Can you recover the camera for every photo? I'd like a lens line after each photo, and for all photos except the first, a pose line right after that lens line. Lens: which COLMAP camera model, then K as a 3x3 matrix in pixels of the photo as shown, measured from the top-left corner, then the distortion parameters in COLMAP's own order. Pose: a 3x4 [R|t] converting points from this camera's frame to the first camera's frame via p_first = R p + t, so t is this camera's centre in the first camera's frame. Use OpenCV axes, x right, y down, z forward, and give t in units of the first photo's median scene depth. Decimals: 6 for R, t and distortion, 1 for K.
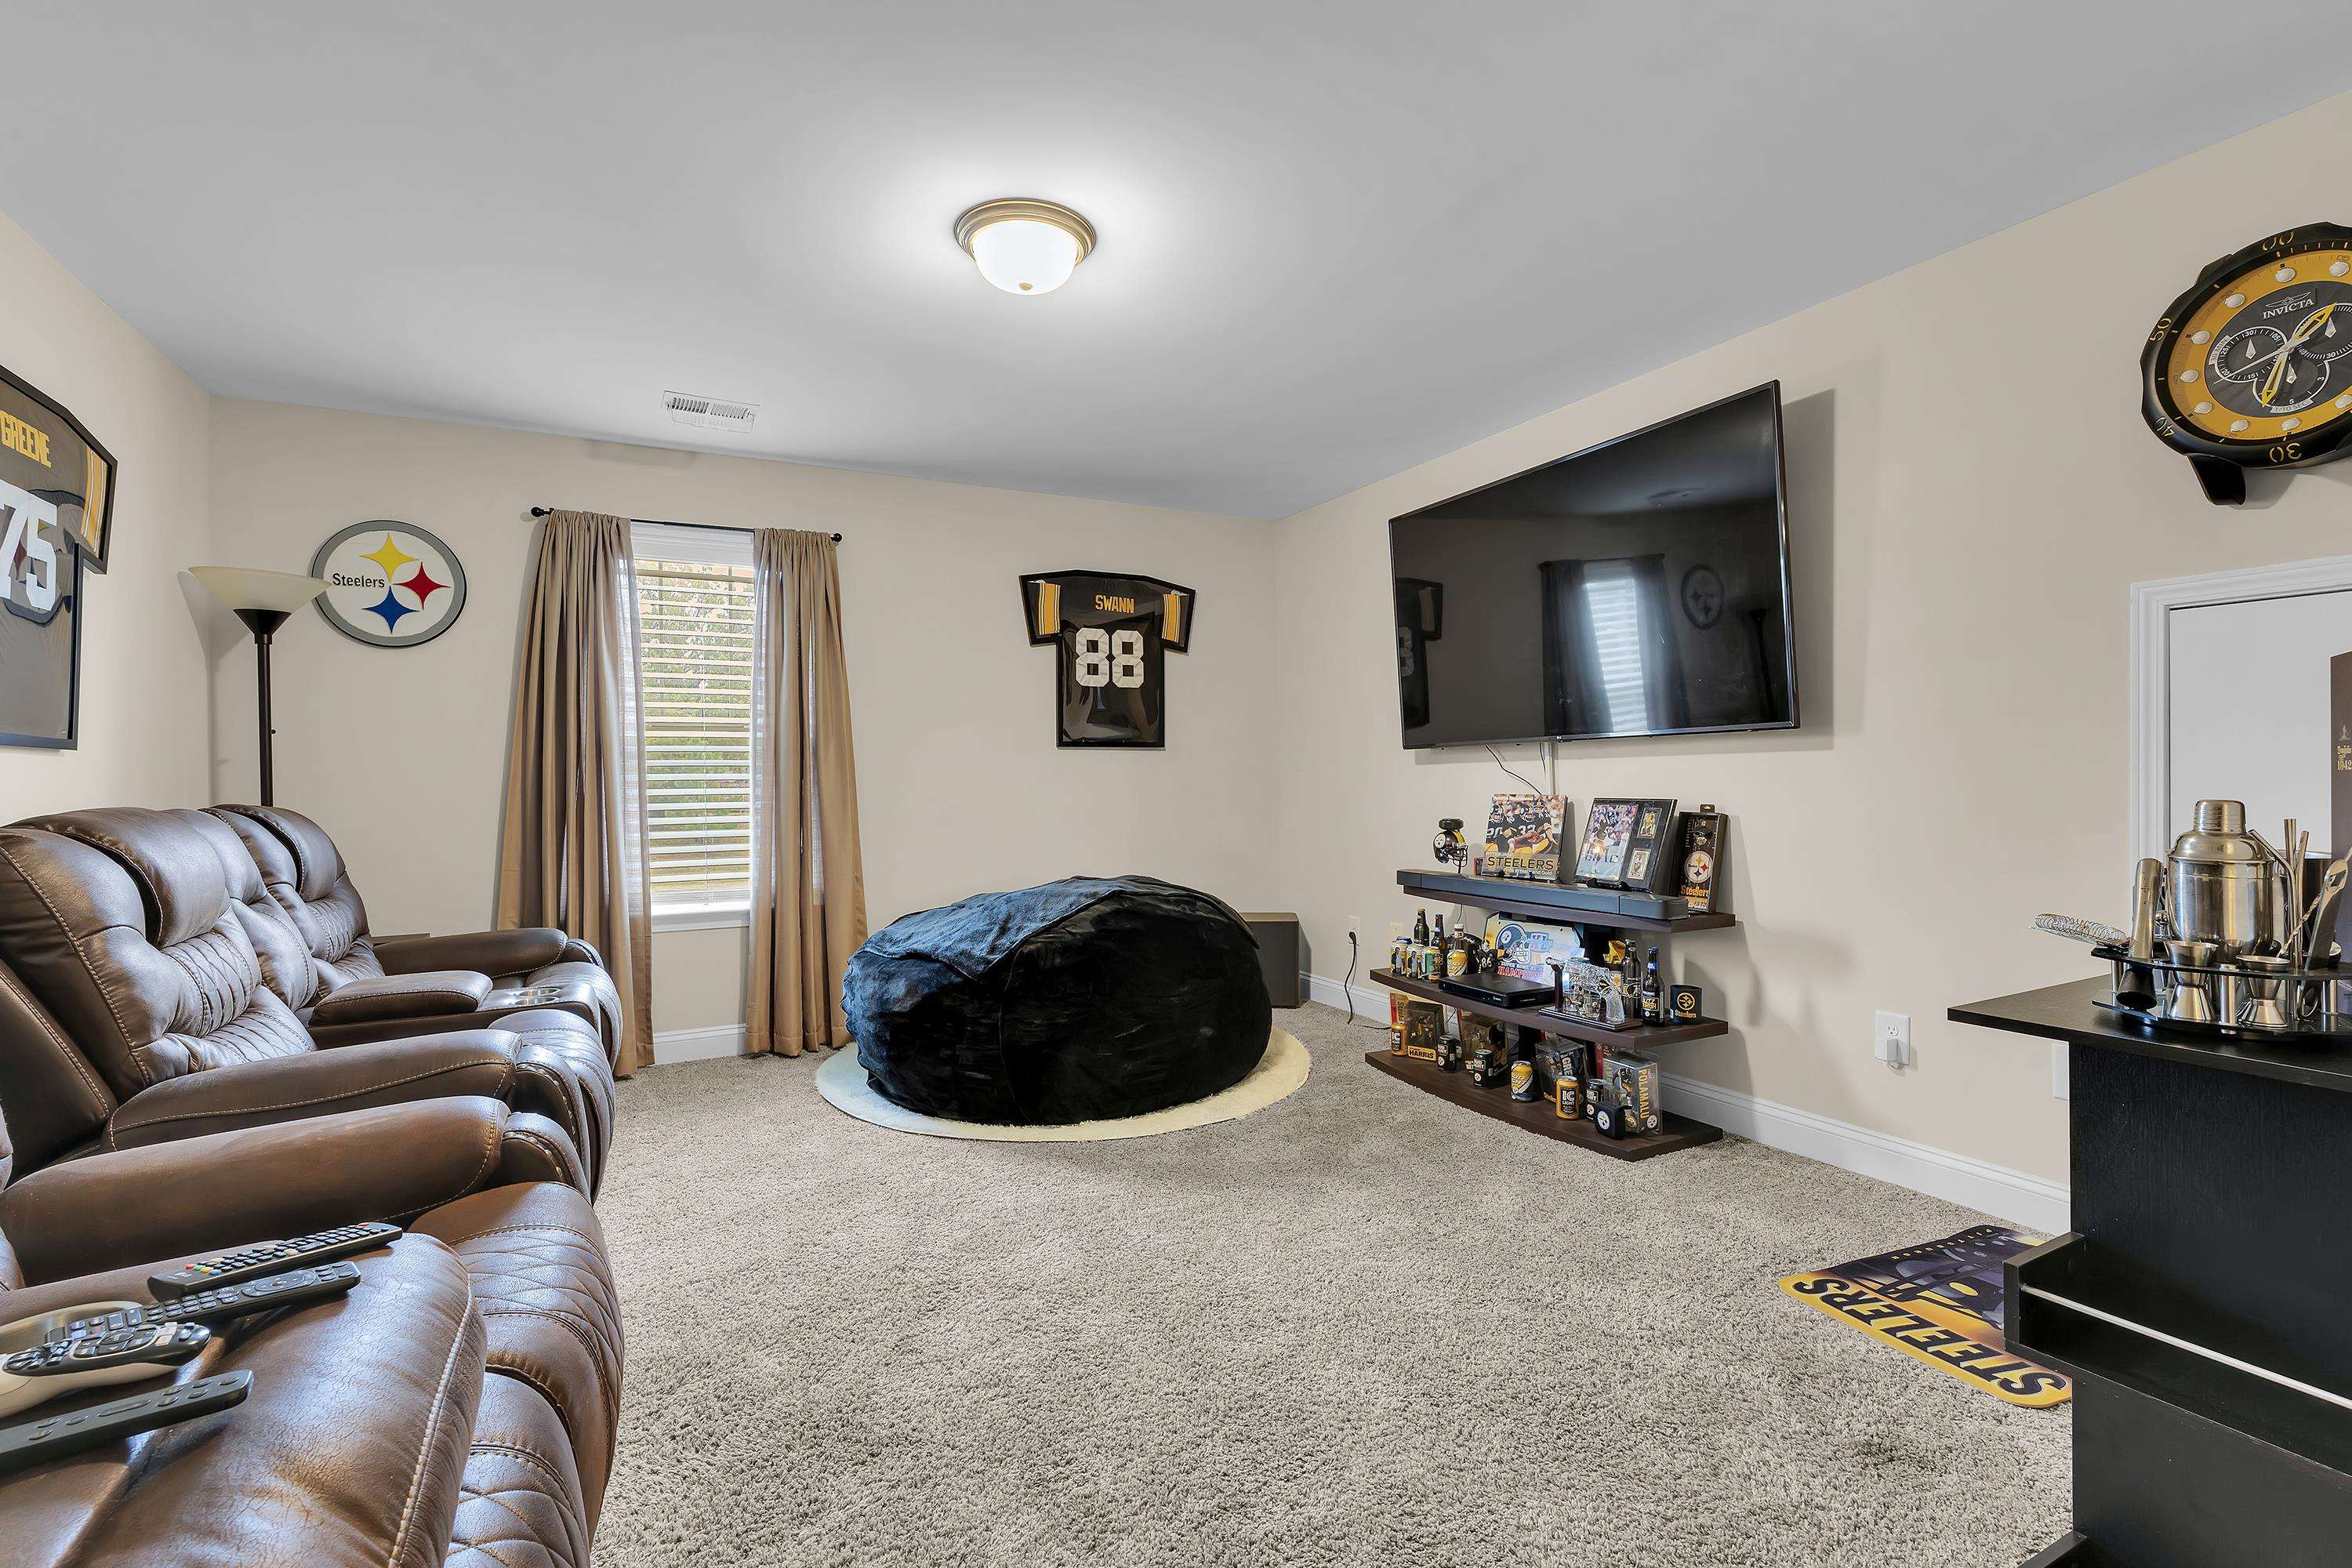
lens RADIAL K [[1029.2, 0, 1172.8], [0, 1029.2, 778.4], [0, 0, 1]] dist [0.000197, 0.000278]
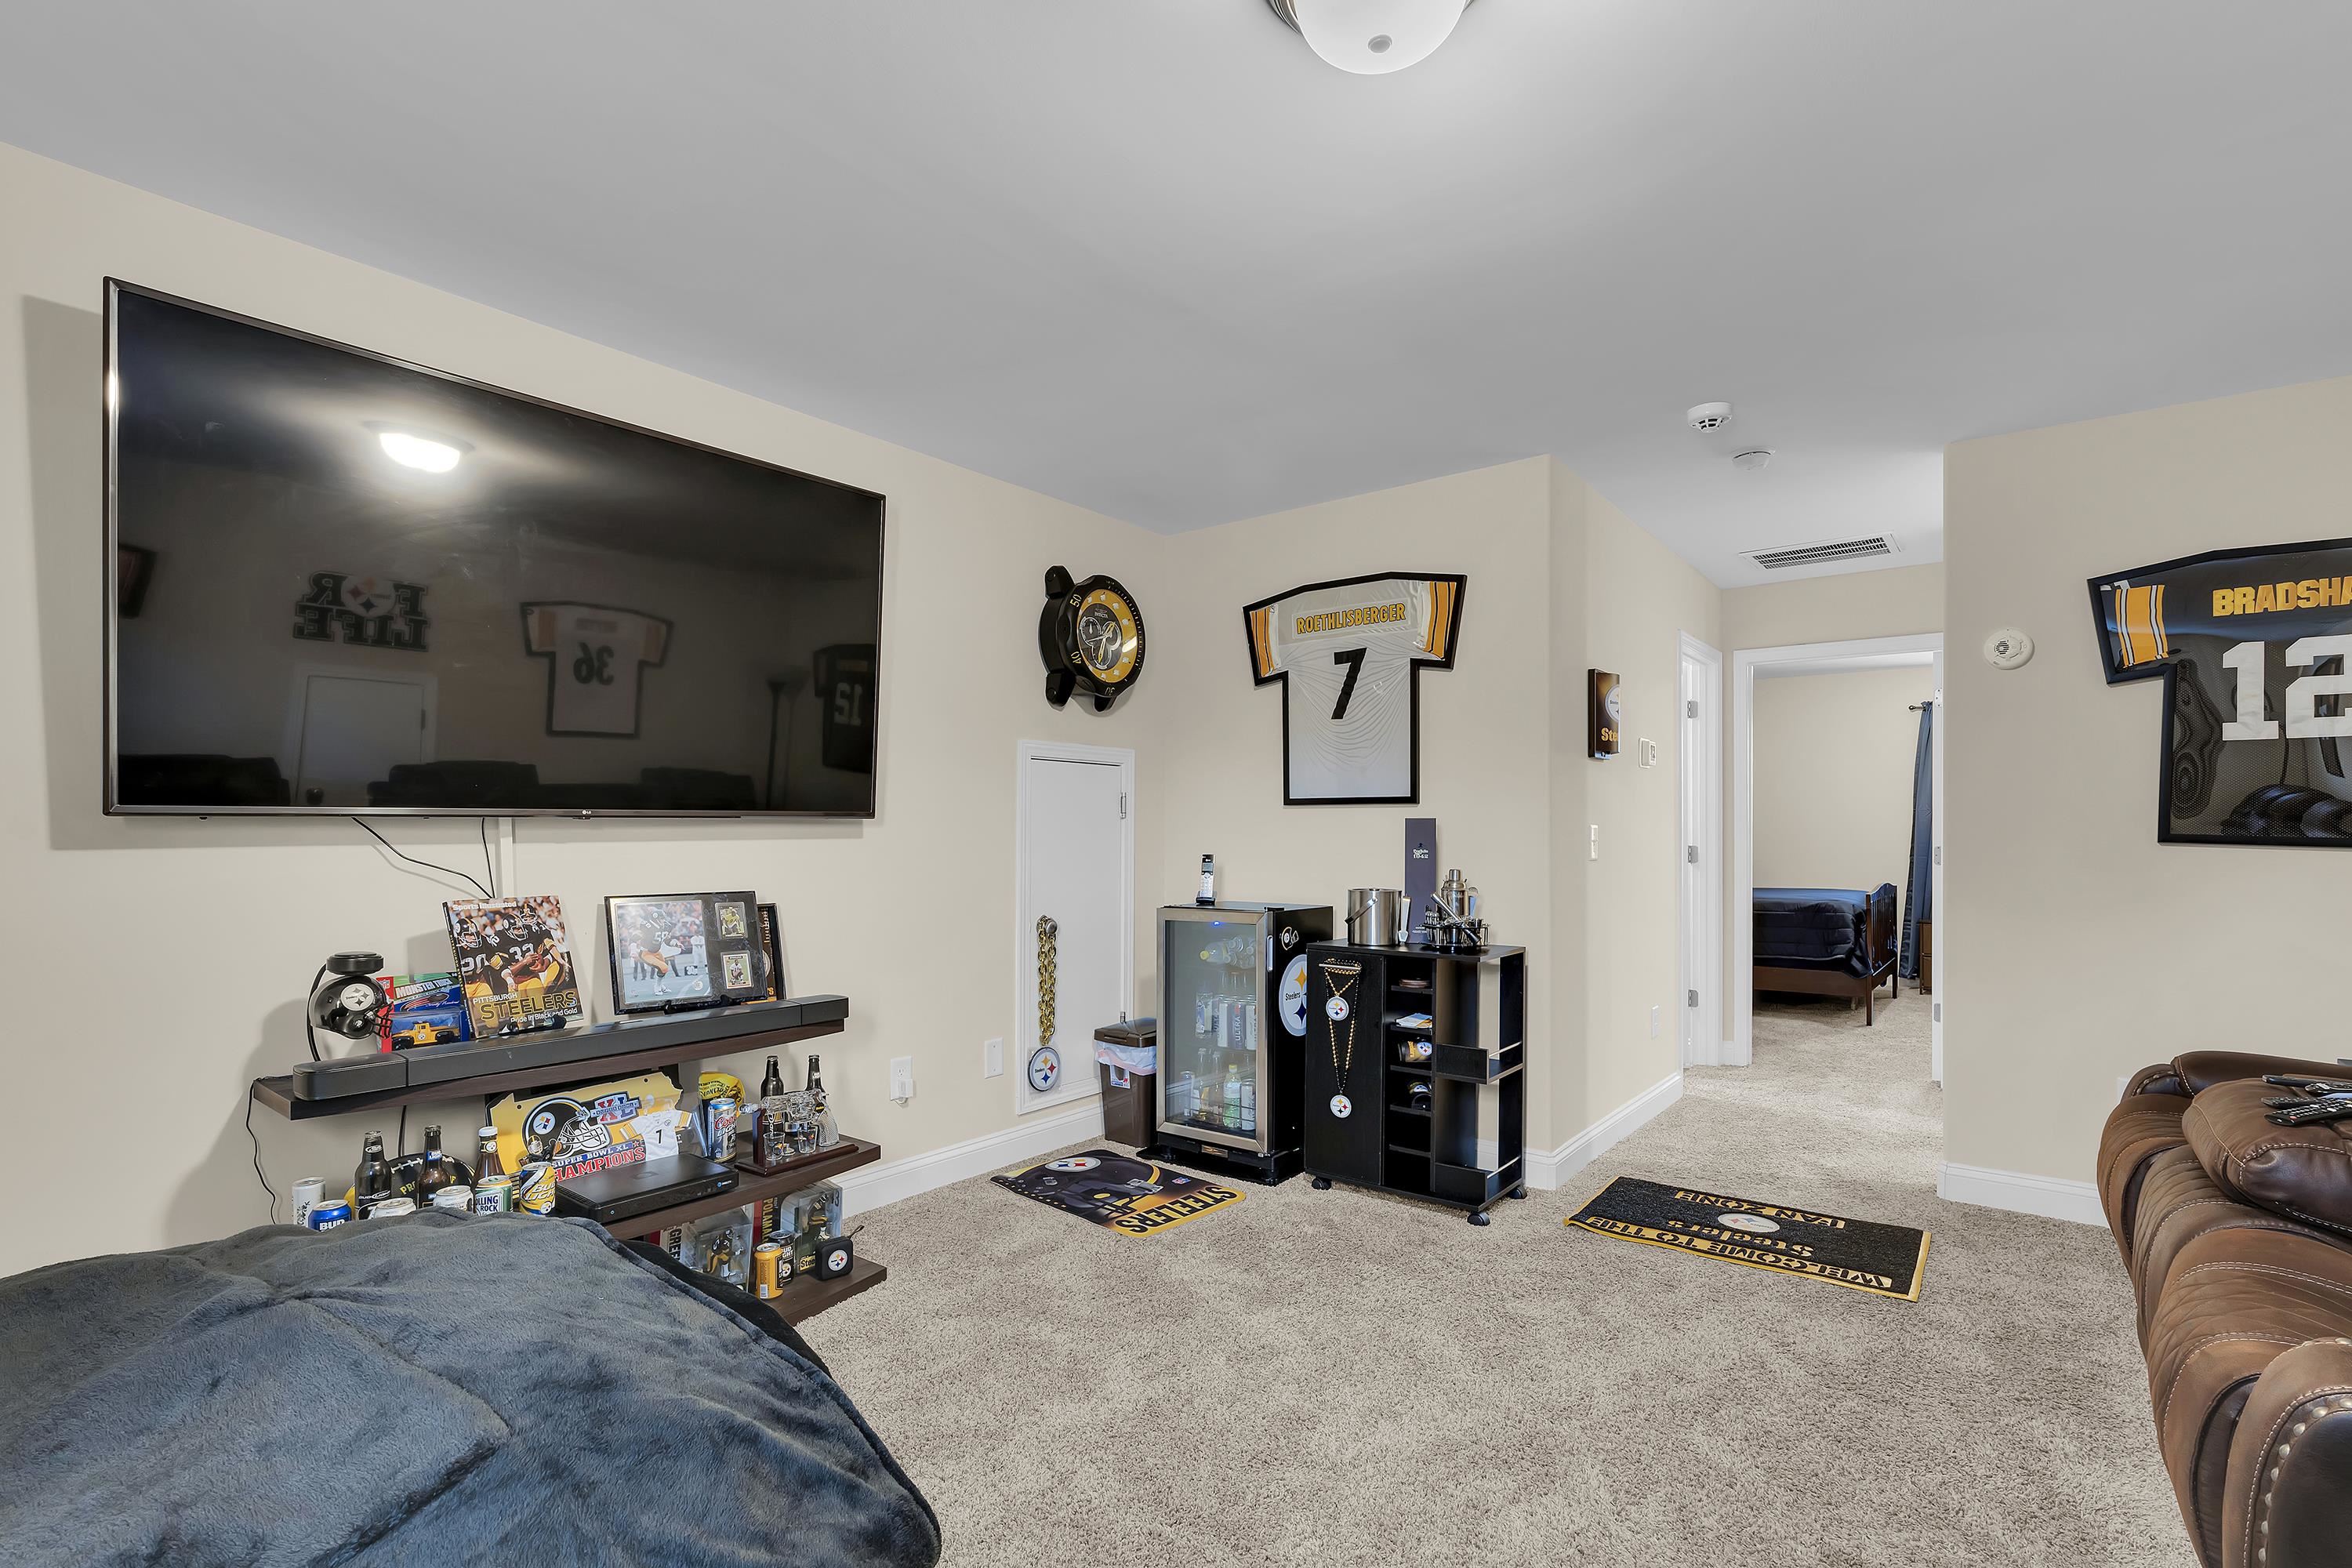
lens RADIAL K [[1029.2, 0, 1222.4], [0, 1029.2, 832.7], [0, 0, 1]] dist [0.000197, 0.000278]
pose [[-0.403670, 0.013031, 0.914812, -0.594984], [0.007218, 0.999913, -0.011059, -0.020412], [-0.914876, 0.002139, -0.403729, 1.224389]]
